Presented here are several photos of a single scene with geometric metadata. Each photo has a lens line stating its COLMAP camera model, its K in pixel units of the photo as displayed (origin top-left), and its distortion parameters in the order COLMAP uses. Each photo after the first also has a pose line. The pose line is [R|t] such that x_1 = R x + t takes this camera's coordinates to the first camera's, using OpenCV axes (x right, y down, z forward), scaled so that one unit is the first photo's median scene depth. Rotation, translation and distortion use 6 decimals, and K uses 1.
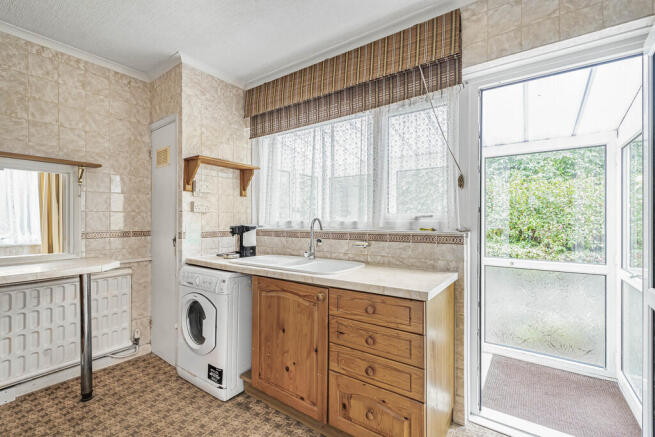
lens RADIAL K [[297.7, 0, 330.3], [0, 297.7, 227.6], [0, 0, 1]] dist [-0.002270, -0.000142]
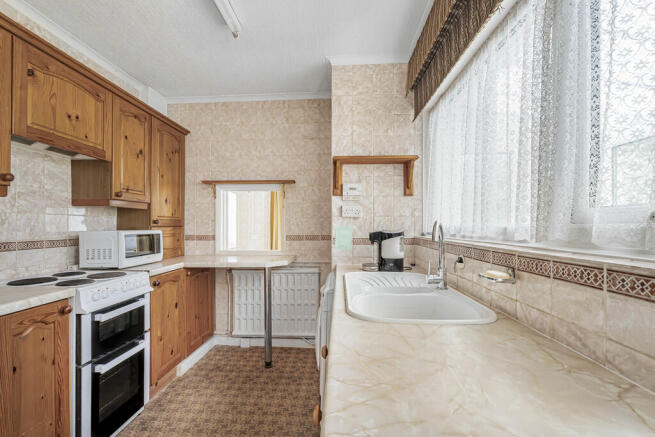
lens RADIAL K [[297.7, 0, 330.3], [0, 297.7, 227.6], [0, 0, 1]] dist [-0.002270, -0.000142]
pose [[0.513203, 0.005561, -0.858249, 0.342622], [-0.017347, 0.999842, -0.003894, -0.013475], [0.858092, 0.016887, 0.513218, 0.482169]]
